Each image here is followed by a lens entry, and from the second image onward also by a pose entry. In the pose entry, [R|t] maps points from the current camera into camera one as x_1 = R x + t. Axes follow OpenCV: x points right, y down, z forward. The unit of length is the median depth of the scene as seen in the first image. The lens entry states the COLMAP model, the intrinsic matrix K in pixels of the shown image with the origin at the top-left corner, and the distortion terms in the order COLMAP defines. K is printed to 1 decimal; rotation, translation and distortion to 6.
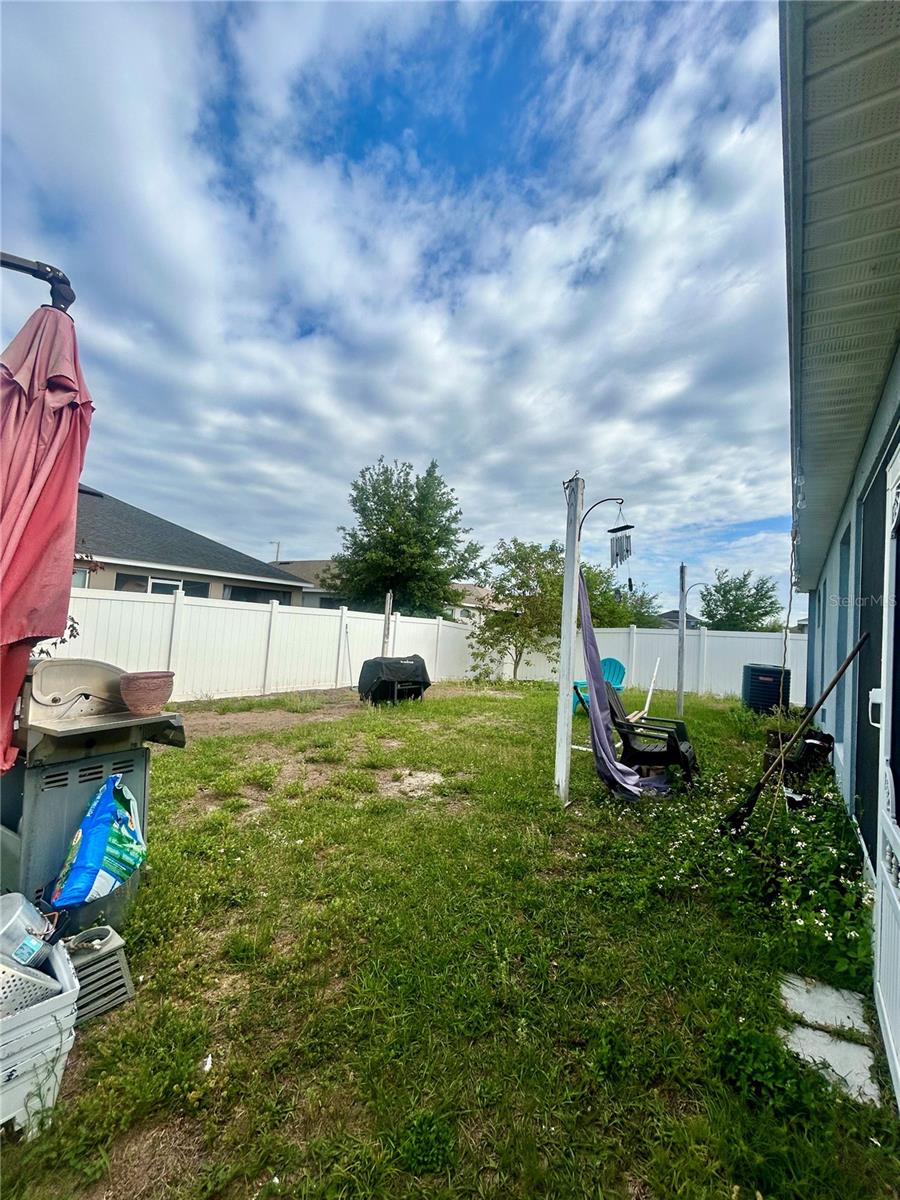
lens RADIAL K [[485.3, 0, 450.0], [0, 485.3, 600.0], [0, 0, 1]] dist [0.000690, 0.000435]
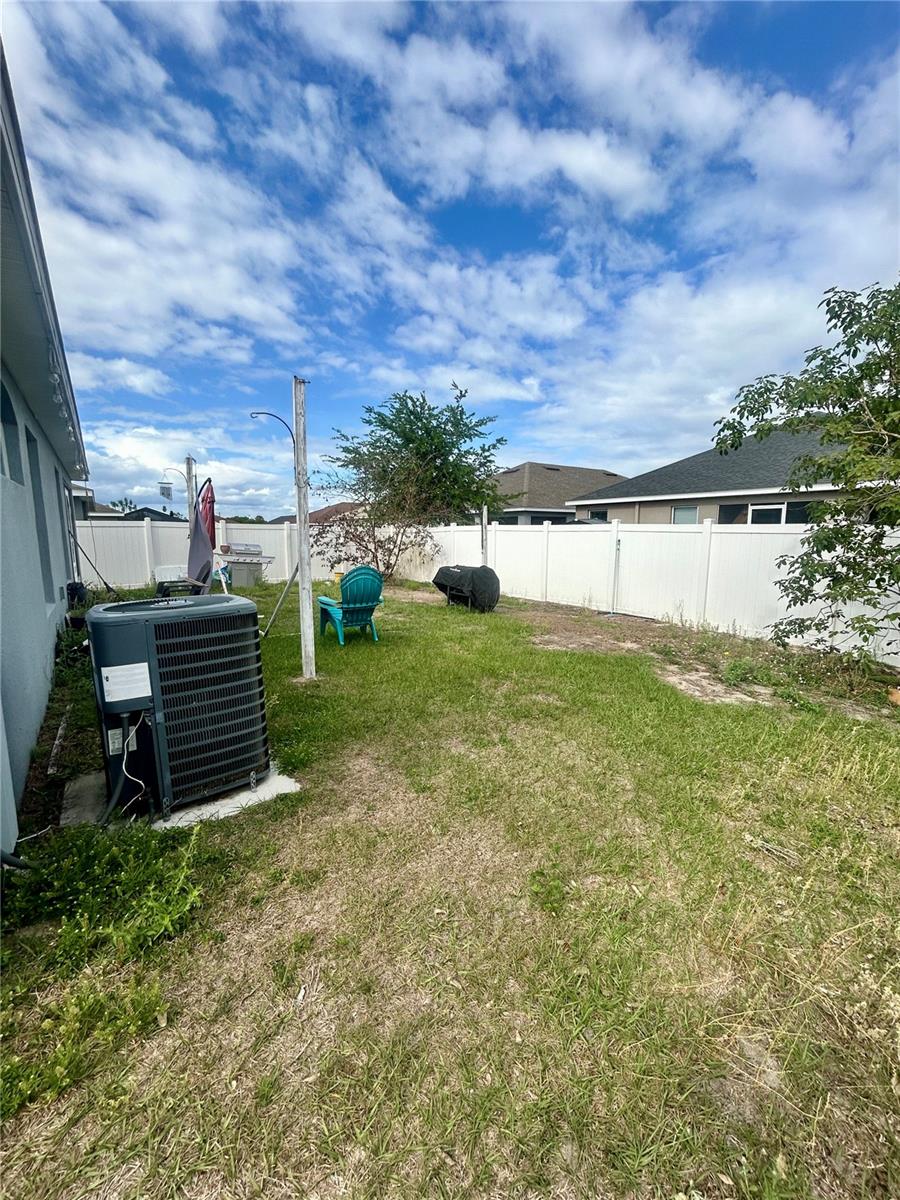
lens RADIAL K [[485.3, 0, 450.0], [0, 485.3, 600.0], [0, 0, 1]] dist [0.000690, 0.000435]
pose [[-0.240150, 0.054070, -0.969229, 0.908789], [0.029464, 0.998394, 0.048396, 0.137720], [0.970289, -0.016935, -0.241357, 1.166066]]
